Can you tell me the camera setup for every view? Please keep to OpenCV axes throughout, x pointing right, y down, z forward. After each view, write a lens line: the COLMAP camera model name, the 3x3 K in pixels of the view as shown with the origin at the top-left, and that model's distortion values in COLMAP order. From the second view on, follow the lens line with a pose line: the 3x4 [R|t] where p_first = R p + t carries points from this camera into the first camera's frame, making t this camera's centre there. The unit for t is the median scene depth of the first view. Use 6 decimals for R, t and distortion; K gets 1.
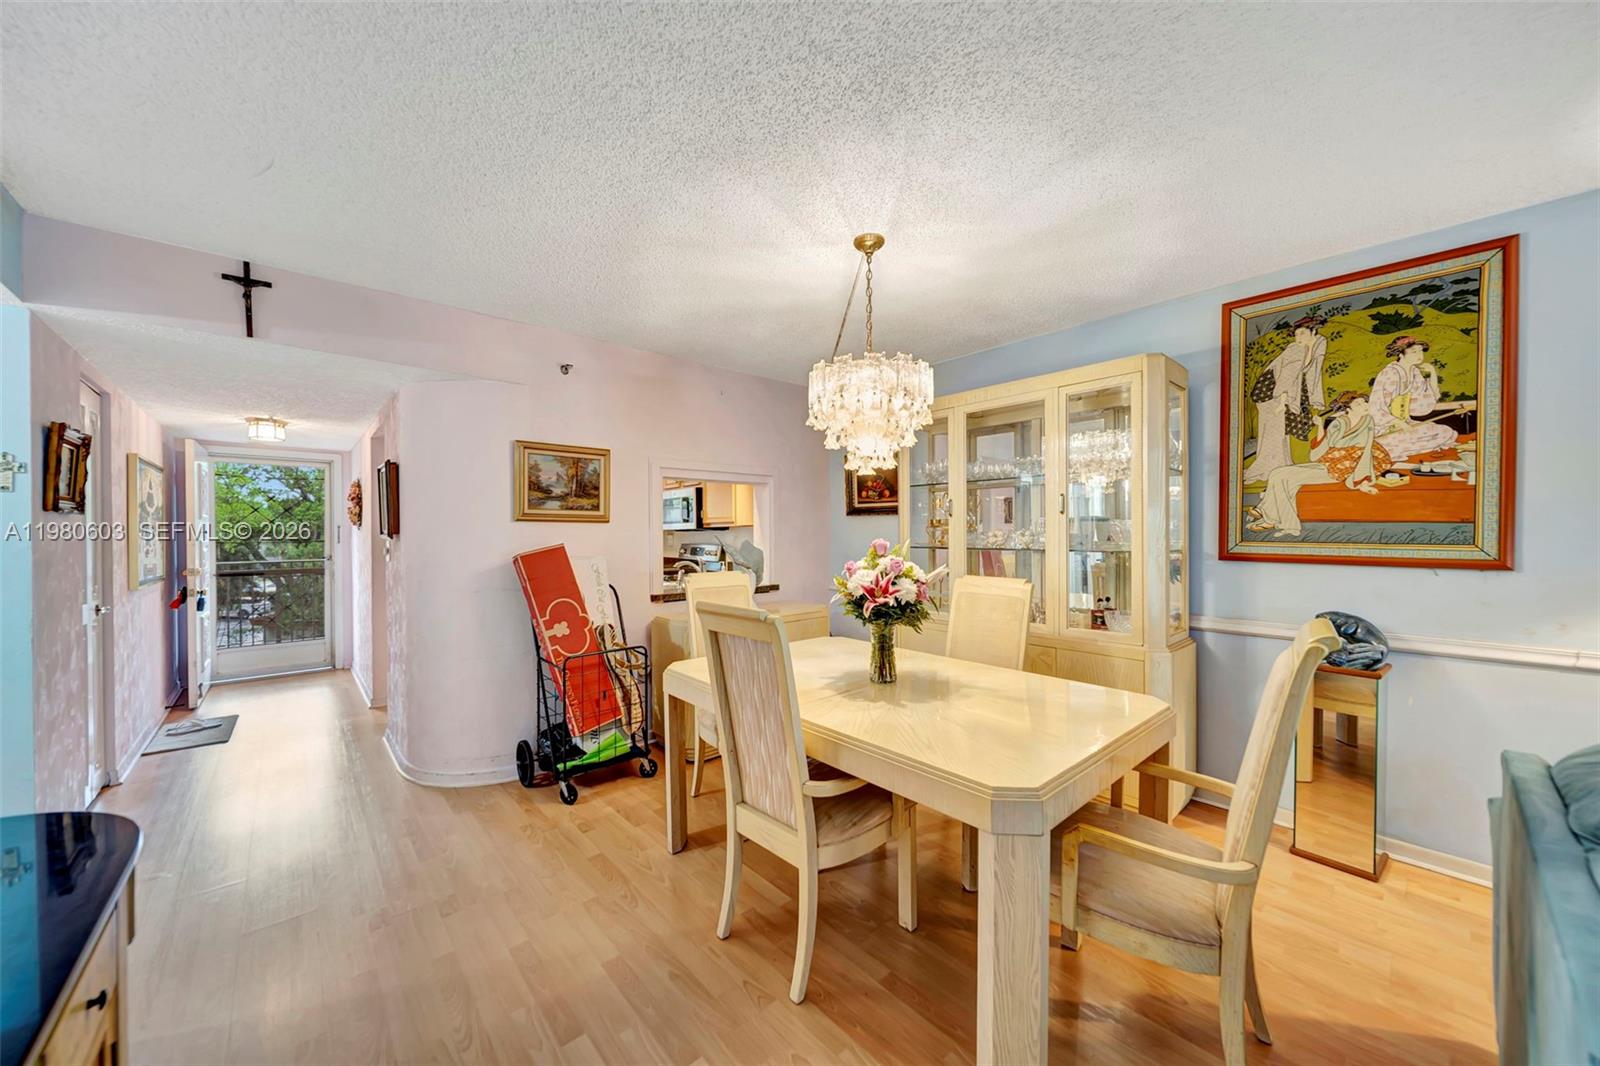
lens RADIAL K [[568.6, 0, 782.6], [0, 568.6, 533.2], [0, 0, 1]] dist [-0.000204, -0.000255]
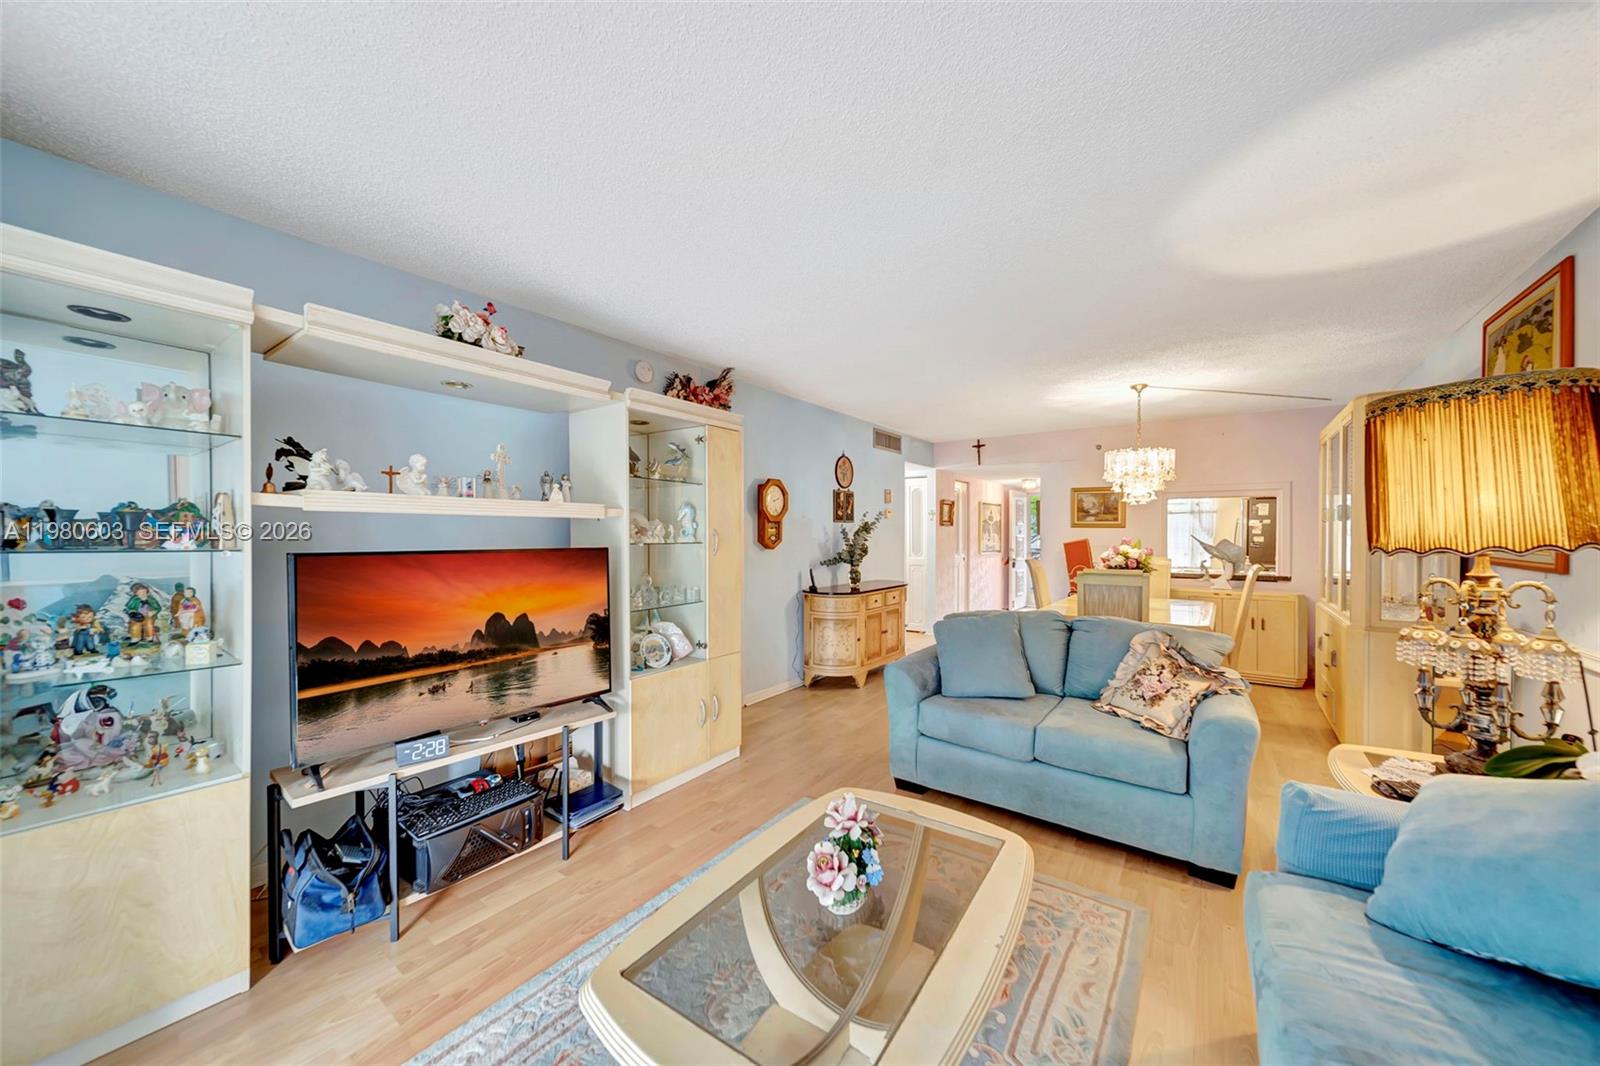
lens RADIAL K [[568.6, 0, 782.6], [0, 568.6, 533.2], [0, 0, 1]] dist [-0.000204, -0.000255]
pose [[0.209585, 0.006984, -0.977766, 0.717671], [-0.007998, 0.999953, 0.005428, -0.001160], [0.977758, 0.006683, 0.209631, -0.249412]]
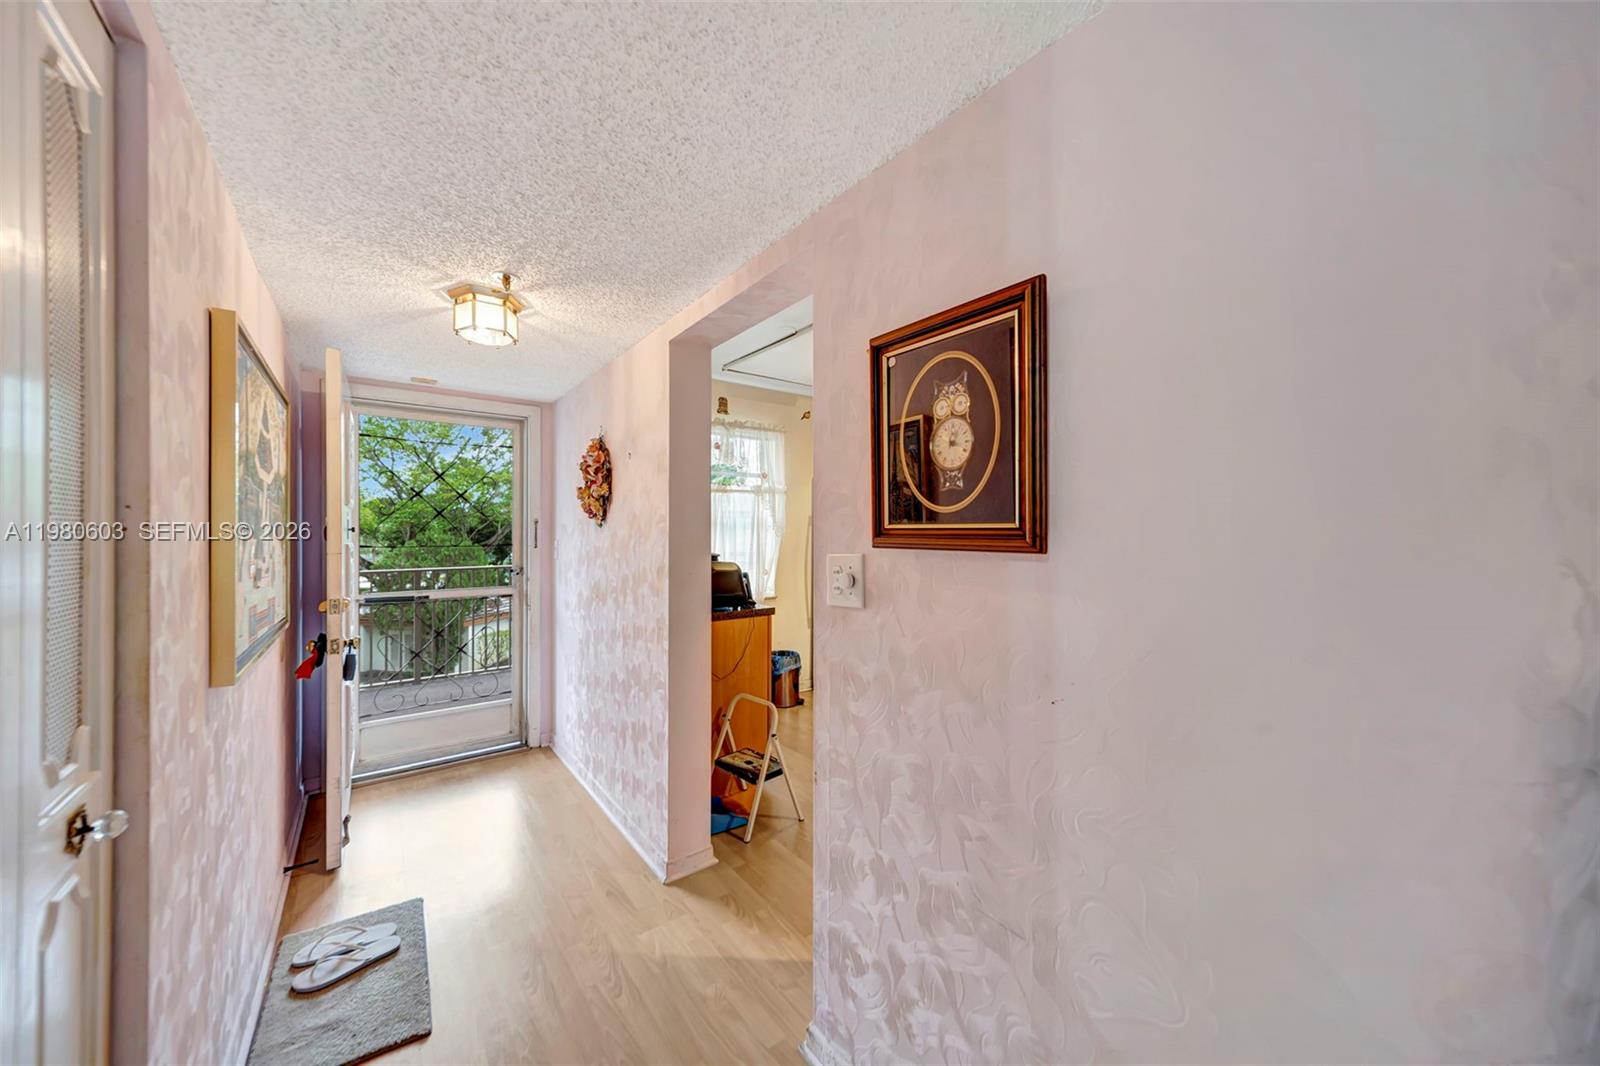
lens RADIAL K [[568.6, 0, 782.6], [0, 568.6, 533.2], [0, 0, 1]] dist [-0.000204, -0.000255]
pose [[0.995690, 0.006395, -0.092518, -0.452745], [-0.006749, 0.999971, -0.003524, 0.001389], [0.092493, 0.004133, 0.995705, 0.403523]]
